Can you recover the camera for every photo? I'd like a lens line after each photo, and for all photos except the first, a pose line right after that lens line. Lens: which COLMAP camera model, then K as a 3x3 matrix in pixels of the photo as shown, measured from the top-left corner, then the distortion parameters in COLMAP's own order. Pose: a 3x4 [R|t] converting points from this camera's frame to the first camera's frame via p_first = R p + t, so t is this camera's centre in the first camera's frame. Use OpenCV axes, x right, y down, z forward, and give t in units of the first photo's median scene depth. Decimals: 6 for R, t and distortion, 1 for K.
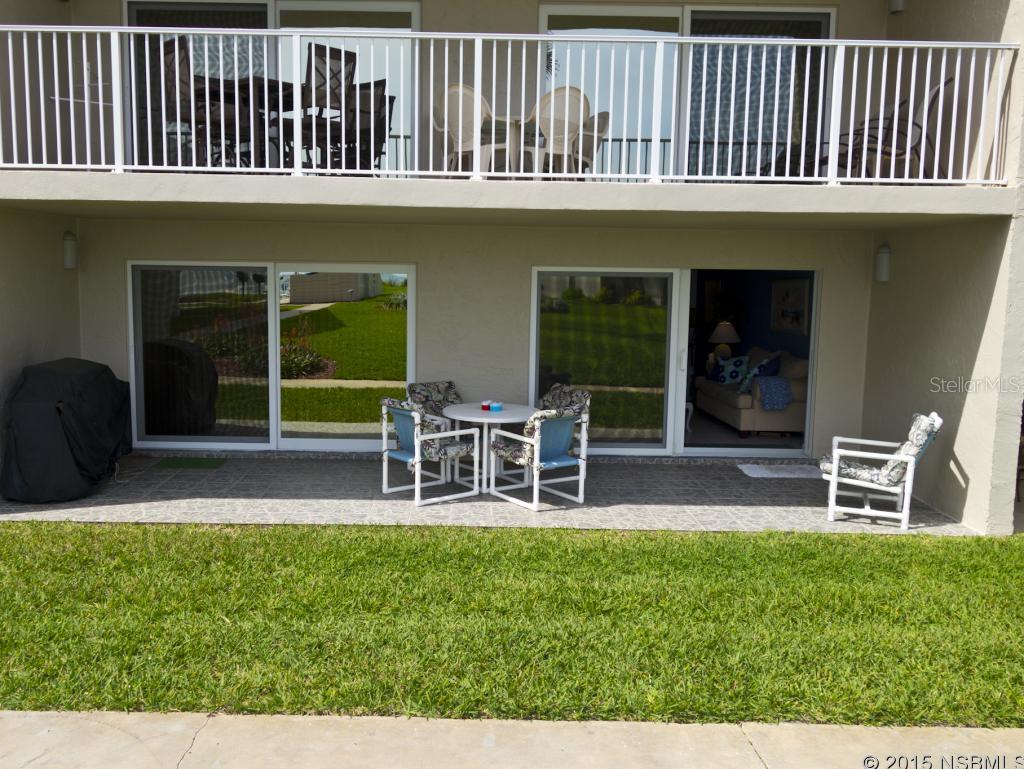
lens RADIAL K [[906.3, 0, 487.6], [0, 906.3, 386.3], [0, 0, 1]] dist [-0.001017, -0.001778]
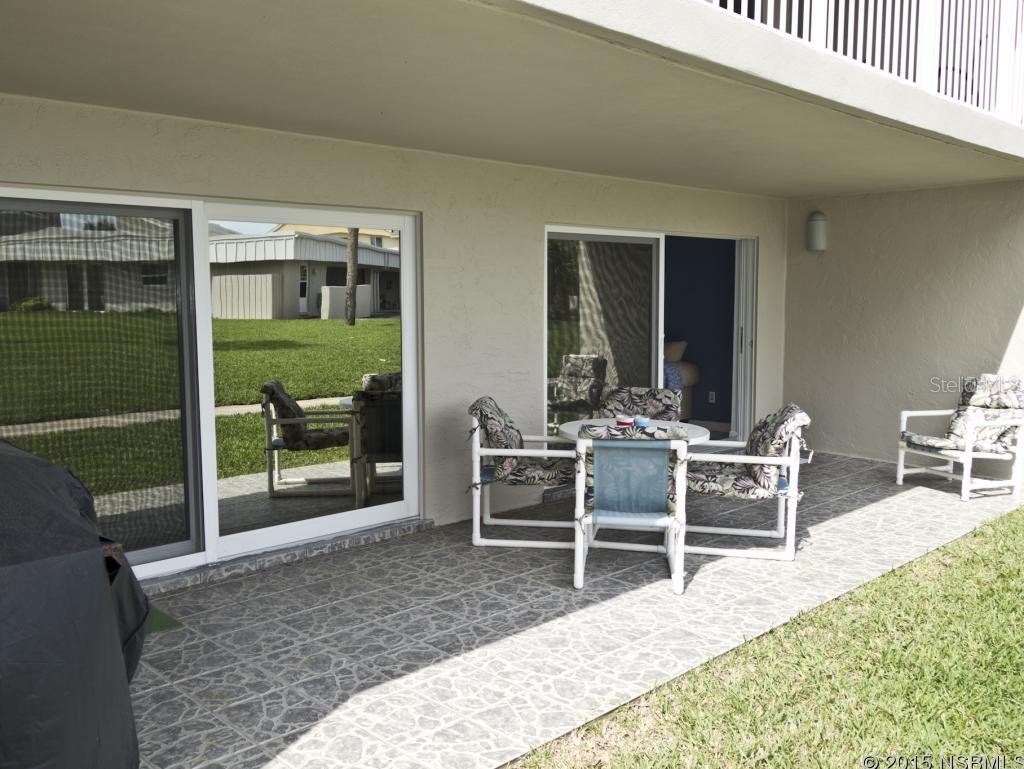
lens RADIAL K [[906.3, 0, 487.6], [0, 906.3, 386.3], [0, 0, 1]] dist [-0.001017, -0.001778]
pose [[0.745432, -0.086813, 0.660905, -0.568520], [0.098300, 0.994959, 0.019821, -0.031666], [-0.659294, 0.050191, 0.750208, 0.628082]]
